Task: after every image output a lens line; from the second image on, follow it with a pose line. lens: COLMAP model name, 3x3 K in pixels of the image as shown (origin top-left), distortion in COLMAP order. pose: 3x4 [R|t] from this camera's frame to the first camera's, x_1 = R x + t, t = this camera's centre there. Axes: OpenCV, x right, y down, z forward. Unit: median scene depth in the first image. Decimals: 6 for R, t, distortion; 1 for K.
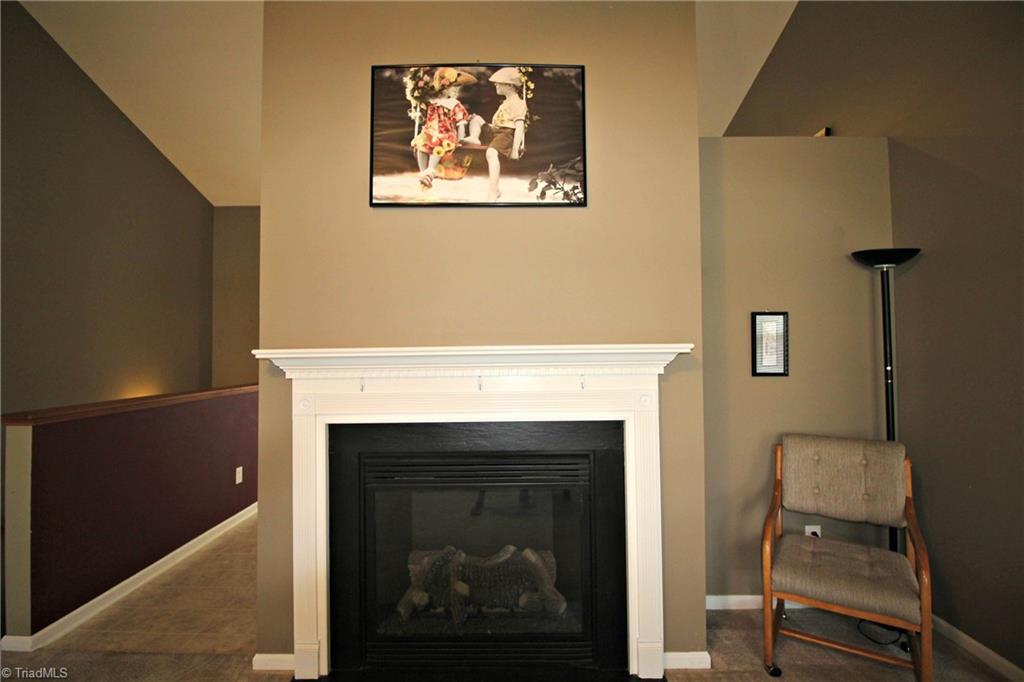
lens RADIAL K [[476.8, 0, 514.4], [0, 476.8, 337.7], [0, 0, 1]] dist [-0.007308, -0.000370]
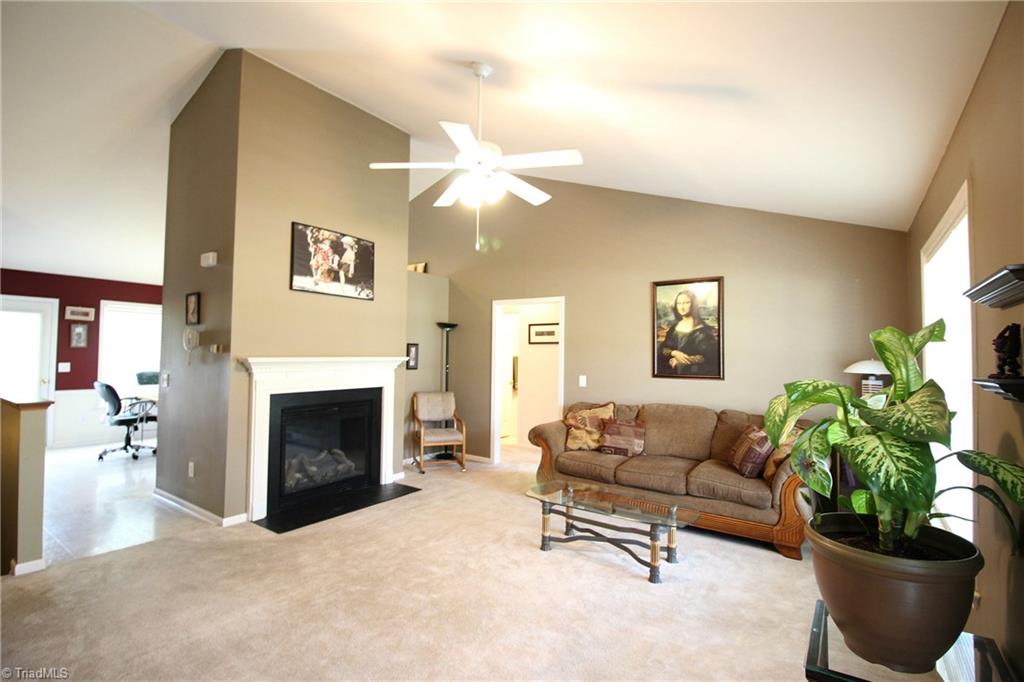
lens RADIAL K [[476.8, 0, 505.2], [0, 476.8, 342.3], [0, 0, 1]] dist [-0.007308, -0.000370]
pose [[0.571873, 0.036169, 0.819545, -1.462904], [-0.043286, 0.998966, -0.013882, -0.056408], [-0.819200, -0.027536, 0.572847, -0.969171]]
